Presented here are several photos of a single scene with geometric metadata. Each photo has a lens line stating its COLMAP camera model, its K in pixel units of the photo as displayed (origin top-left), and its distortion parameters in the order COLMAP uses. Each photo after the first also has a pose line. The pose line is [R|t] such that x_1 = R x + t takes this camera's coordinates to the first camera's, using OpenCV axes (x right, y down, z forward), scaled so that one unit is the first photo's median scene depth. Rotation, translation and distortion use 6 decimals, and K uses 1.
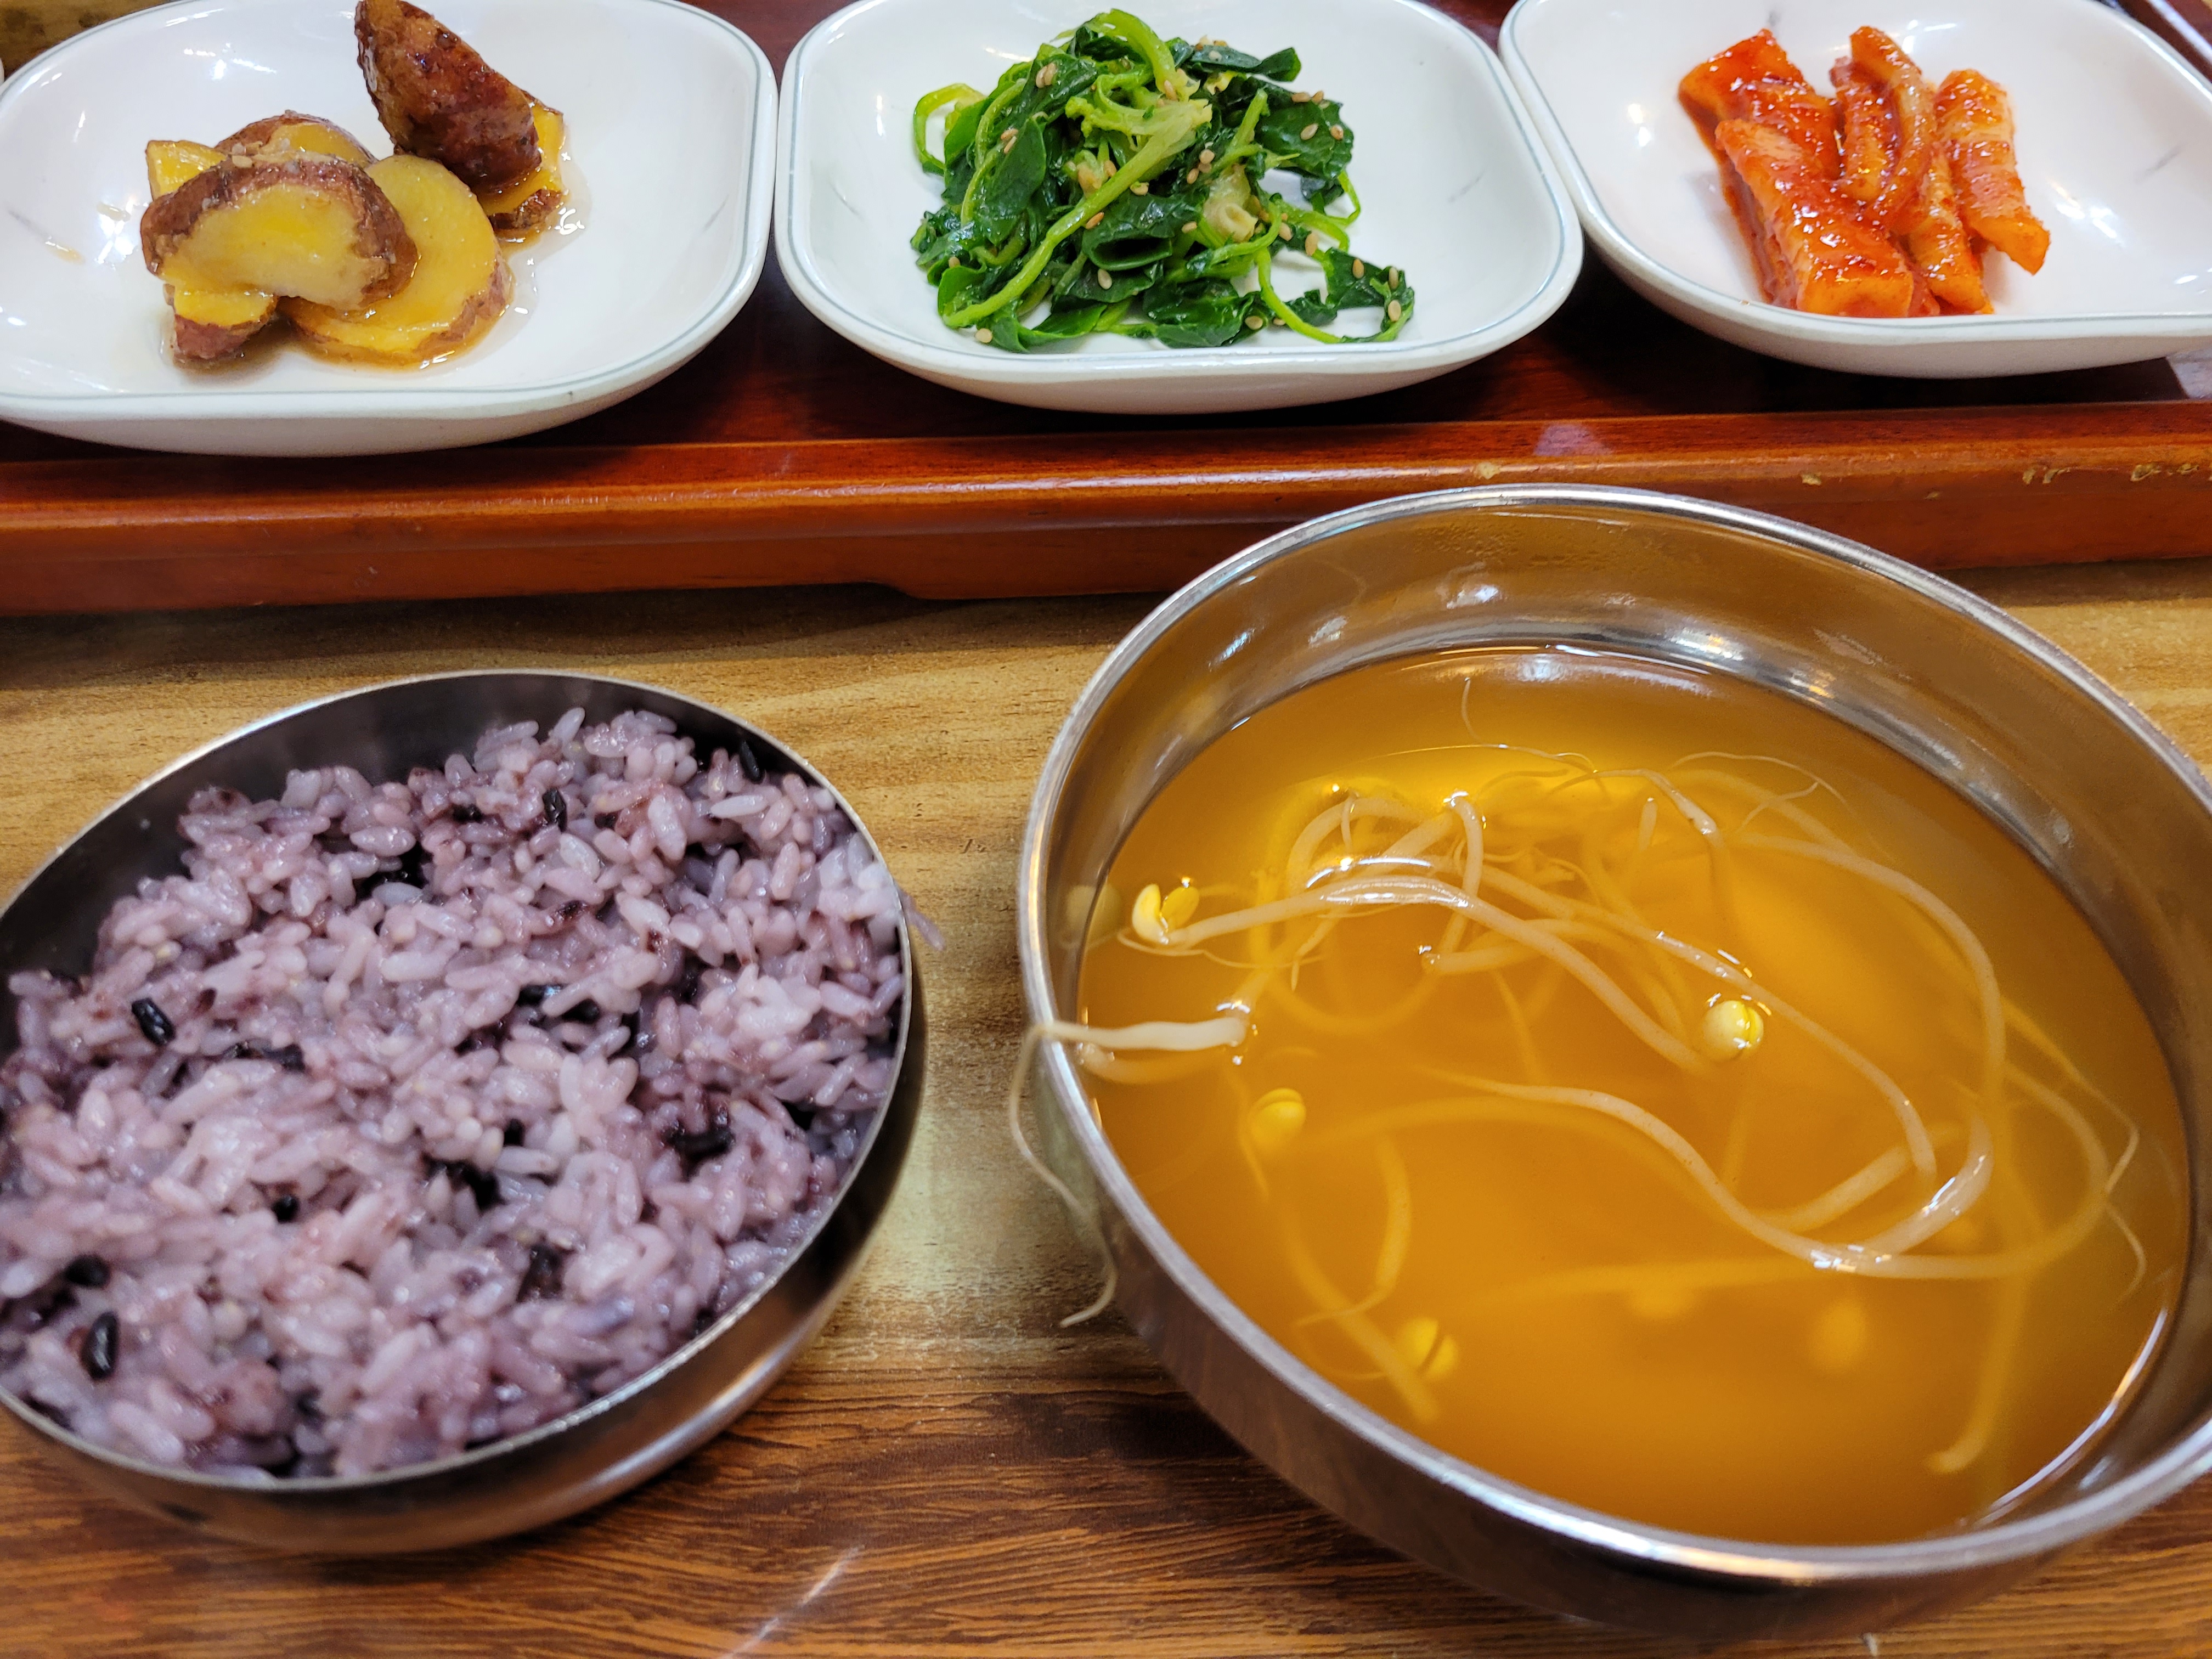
lens RADIAL K [[1690.0, 0, 1145.0], [0, 1690.0, 839.5], [0, 0, 1]] dist [0.004582, 0.006535]
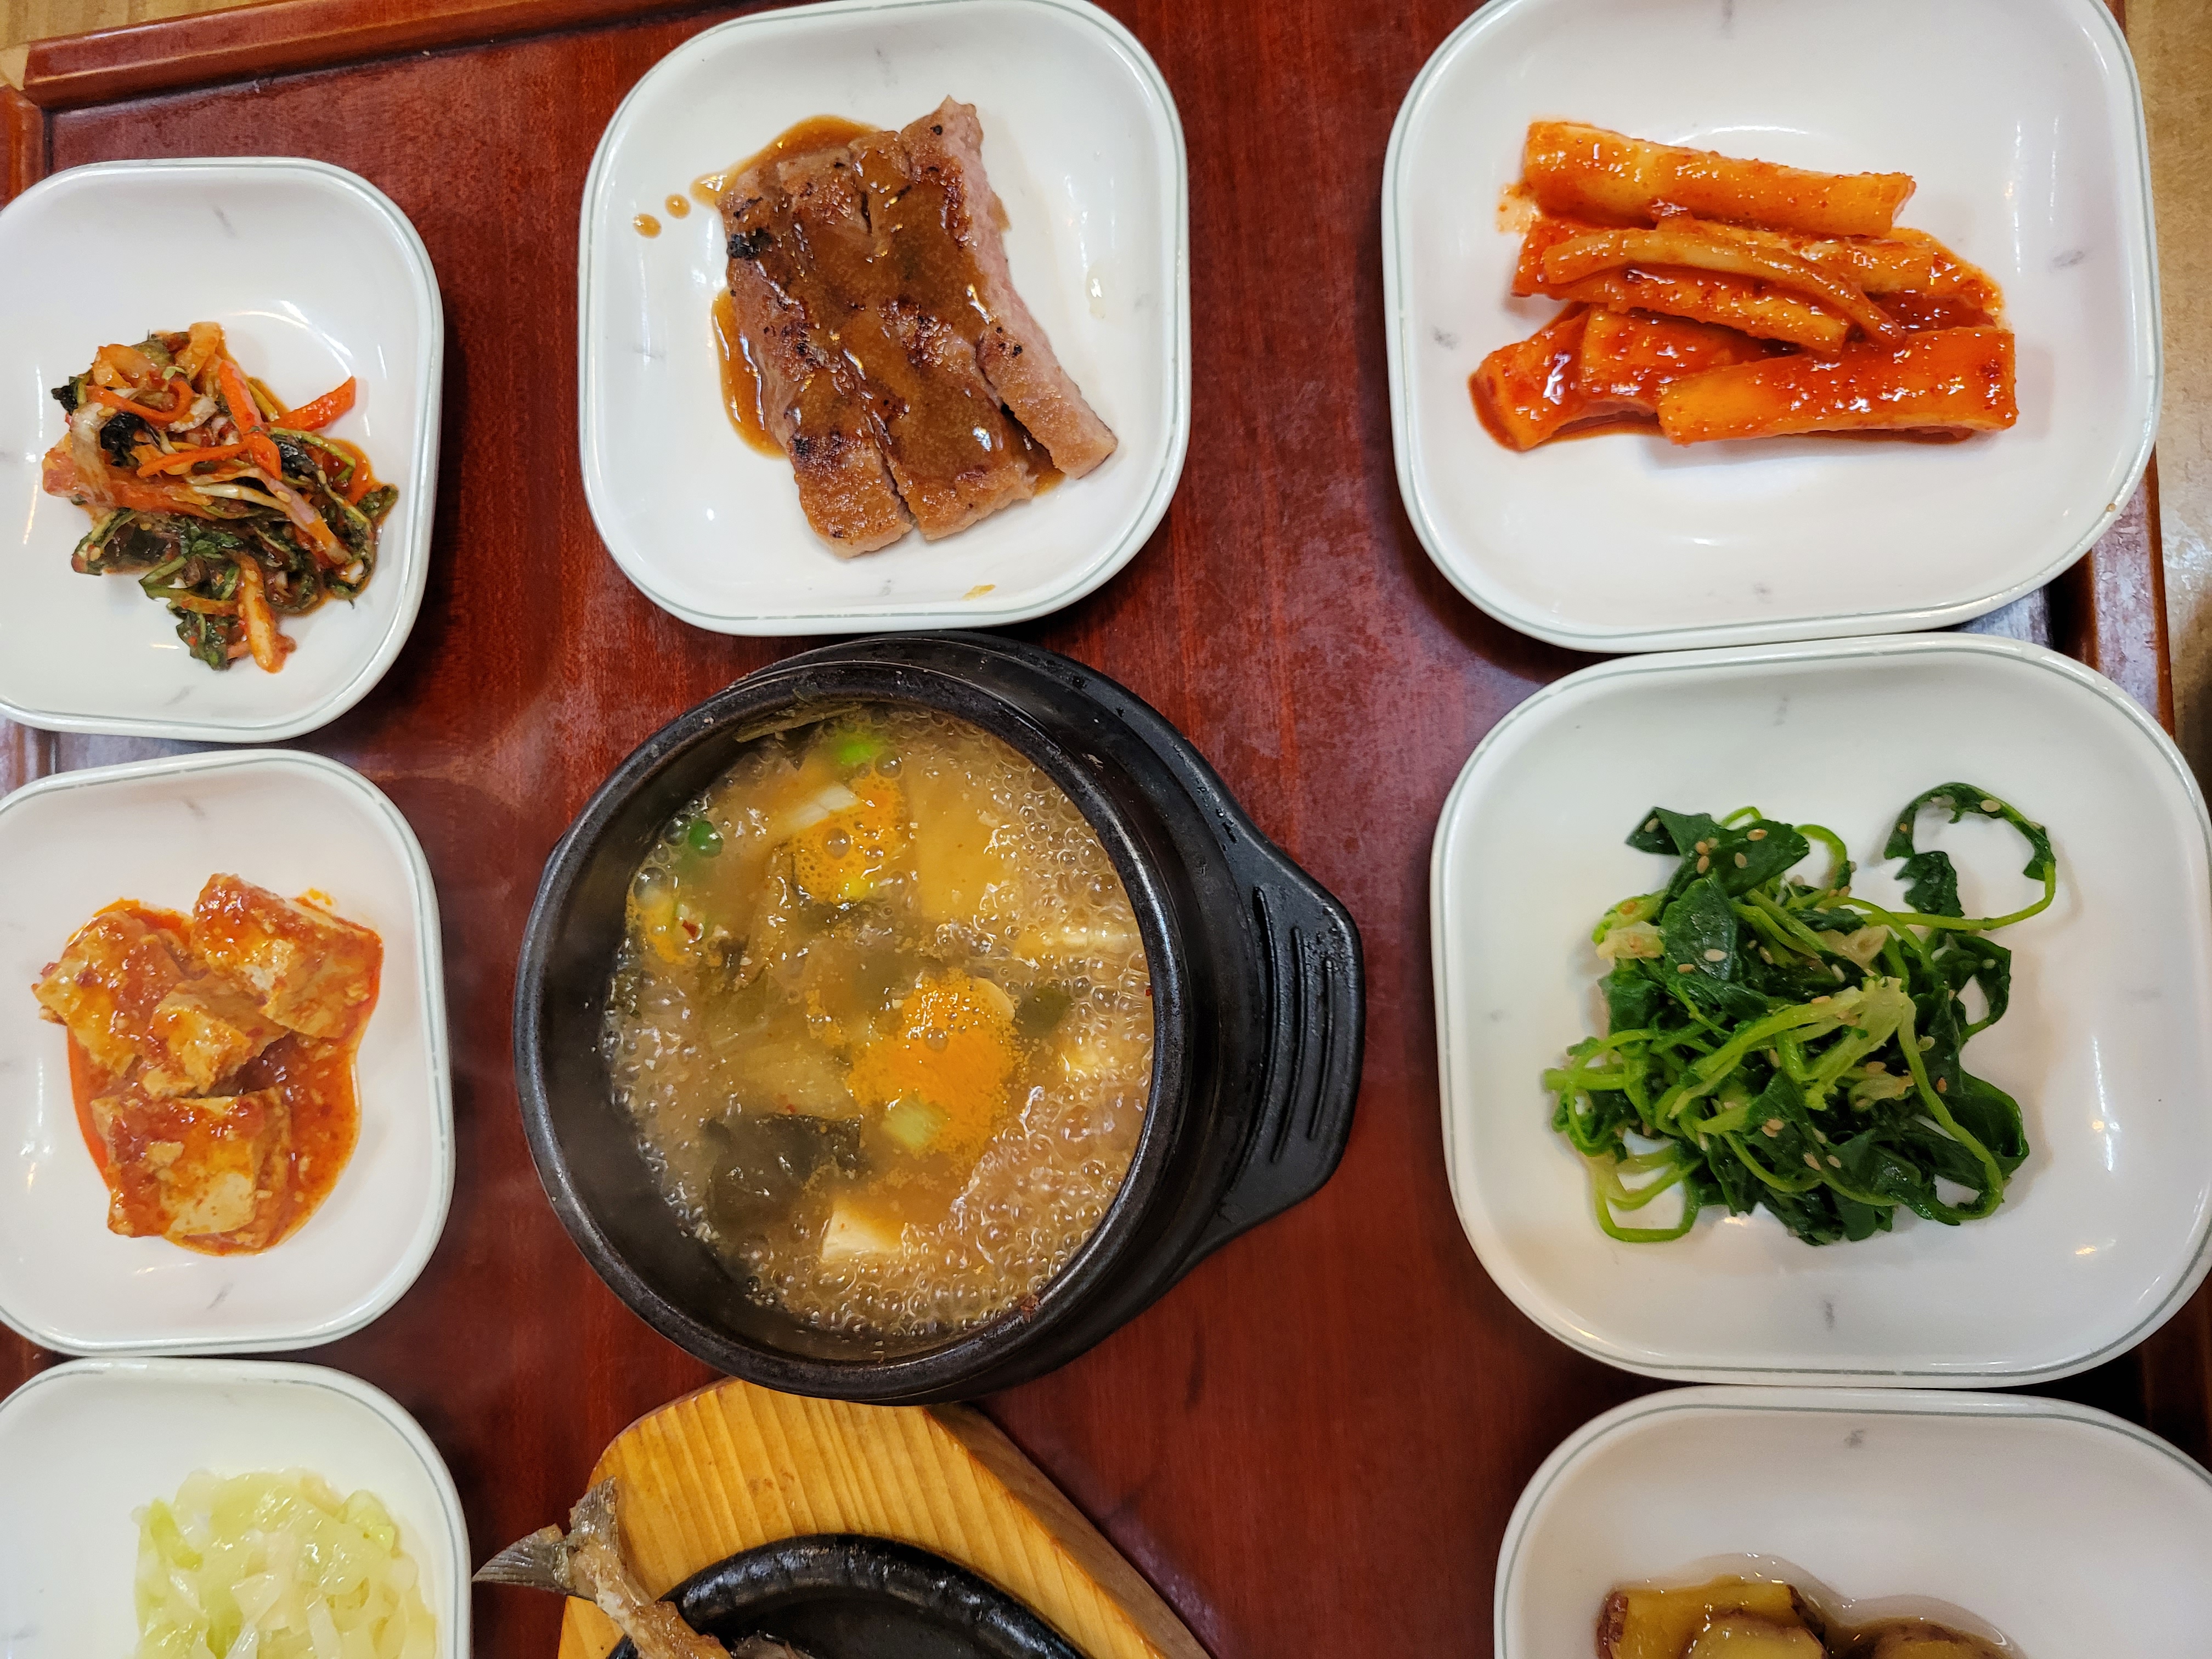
lens RADIAL K [[1661.1, 0, 1093.3], [0, 1661.1, 824.6], [0, 0, 1]] dist [0.001007, 0.000783]
pose [[0.055058, -0.998474, 0.004197, 0.097713], [0.903300, 0.051600, 0.425896, -1.258699], [-0.425463, -0.019657, 0.904763, 0.275000]]
